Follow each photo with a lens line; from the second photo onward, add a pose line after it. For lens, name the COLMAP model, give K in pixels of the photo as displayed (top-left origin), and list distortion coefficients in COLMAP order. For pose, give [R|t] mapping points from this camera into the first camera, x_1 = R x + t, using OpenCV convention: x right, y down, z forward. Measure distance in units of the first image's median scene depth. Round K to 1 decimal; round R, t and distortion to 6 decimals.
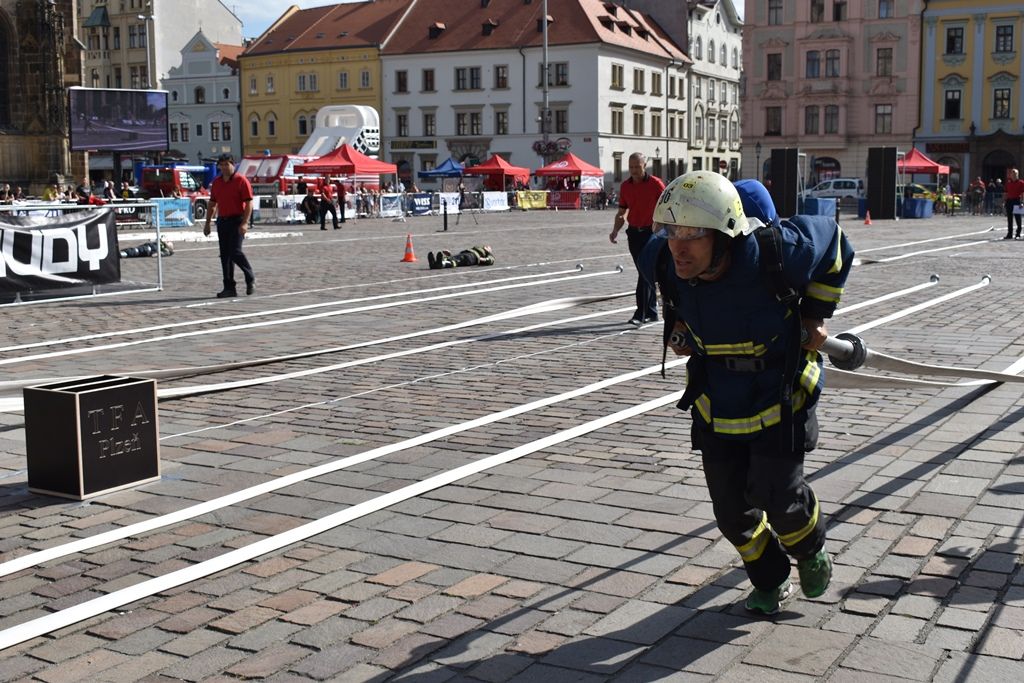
lens RADIAL K [[1276.4, 0, 520.8], [0, 1276.4, 346.2], [0, 0, 1]] dist [-0.045497, 0.000000]
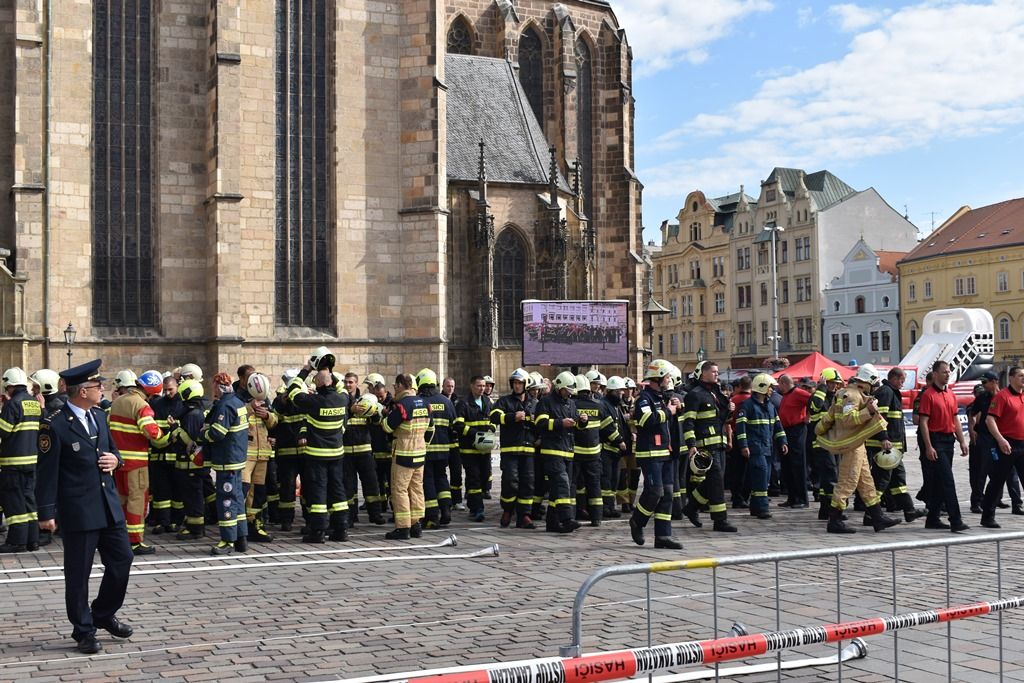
lens RADIAL K [[1261.3, 0, 520.2], [0, 1261.3, 341.4], [0, 0, 1]] dist [-0.050544, 0.000000]
pose [[0.825767, -0.027860, -0.563323, 0.099109], [-0.067172, 0.986813, -0.147270, -0.015988], [0.559997, 0.159451, 0.813006, 0.113142]]
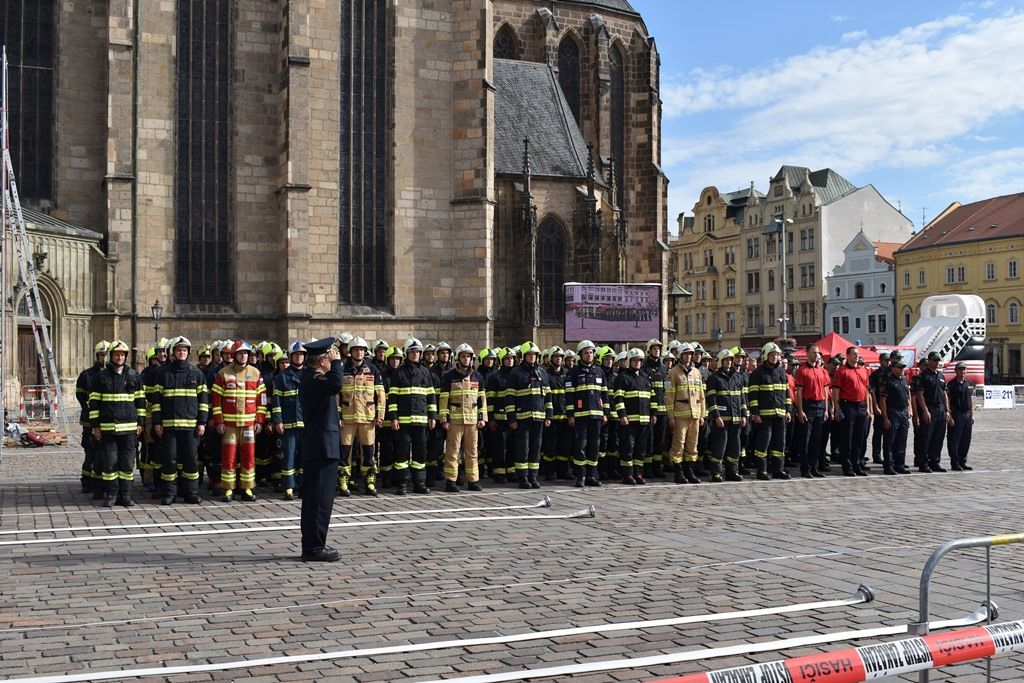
lens RADIAL K [[1134.2, 0, 520.4], [0, 1134.2, 344.8], [0, 0, 1]] dist [-0.065410, 0.000000]
pose [[0.814316, -0.008176, -0.580364, 0.089358], [-0.079344, 0.988946, -0.125261, -0.015618], [0.574973, 0.148050, 0.804666, 0.112571]]
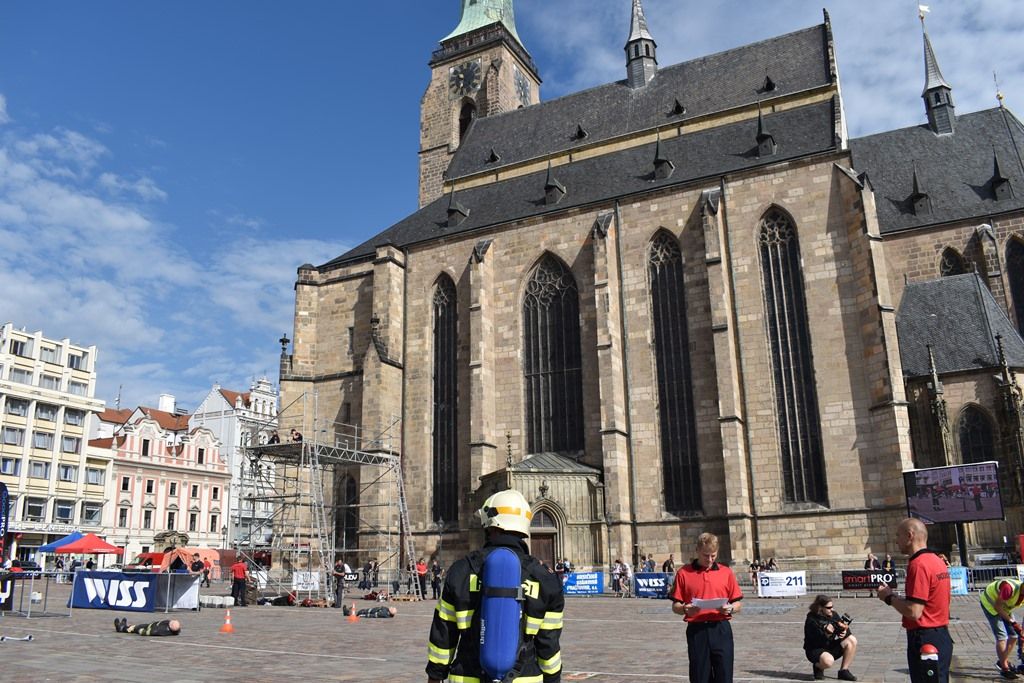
lens RADIAL K [[797.5, 0, 517.9], [0, 797.5, 347.0], [0, 0, 1]] dist [-0.103545, 0.023002]
pose [[0.059465, -0.258067, -0.964295, 0.185714], [-0.118031, 0.957411, -0.263503, -0.042967], [0.991228, 0.129486, 0.026472, 0.320784]]
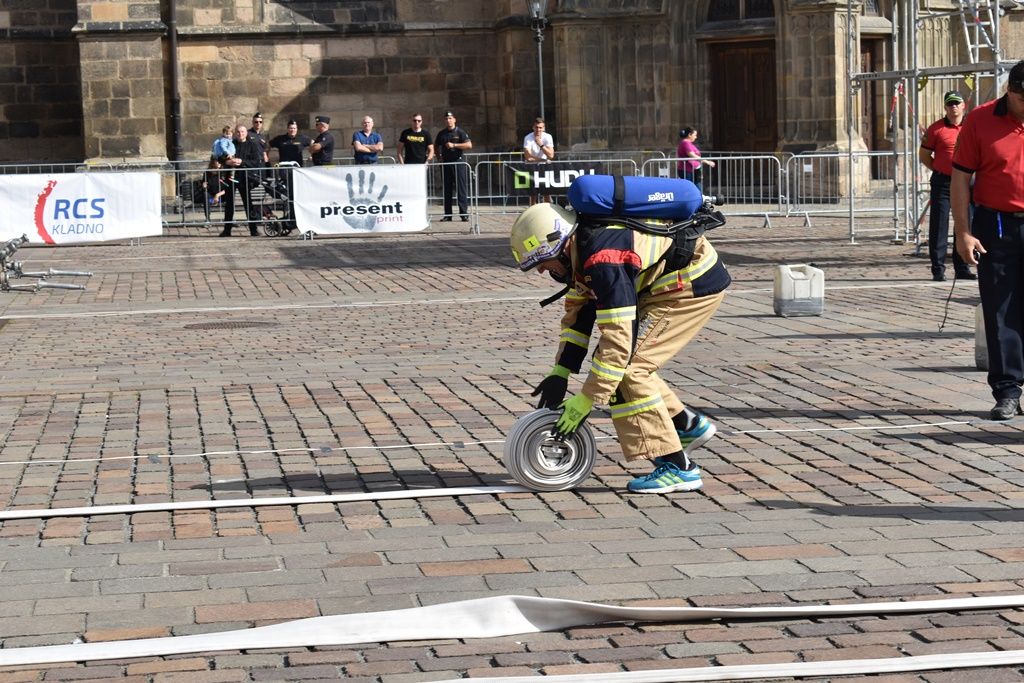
lens RADIAL K [[2344.3, 0, 516.5], [0, 2344.3, 341.2], [0, 0, 1]] dist [0.084427, 0.000000]
pose [[0.631661, 0.057030, -0.773144, -0.003611], [-0.078253, 0.996887, 0.009601, 0.000164], [0.771285, 0.054436, 0.634158, 0.000506]]
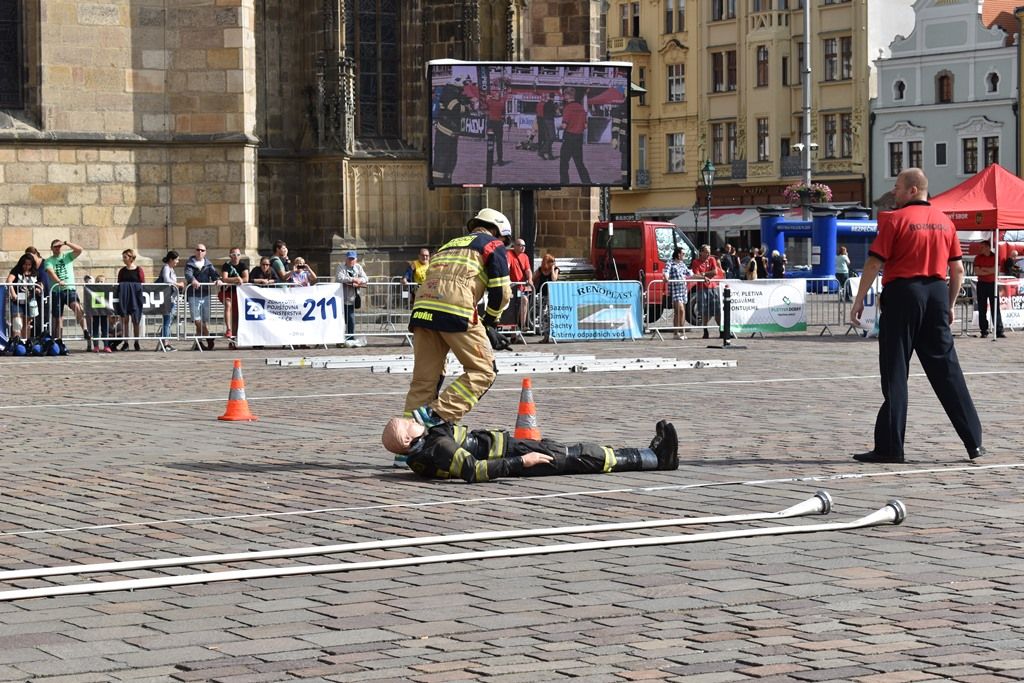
lens RADIAL K [[2344.3, 0, 518.9], [0, 2344.3, 355.1], [0, 0, 1]] dist [0.084427, 0.000000]
pose [[0.886158, 0.018782, -0.463003, 0.057693], [-0.058571, 0.995704, -0.071711, -0.012028], [0.459667, 0.090666, 0.883451, 0.106184]]
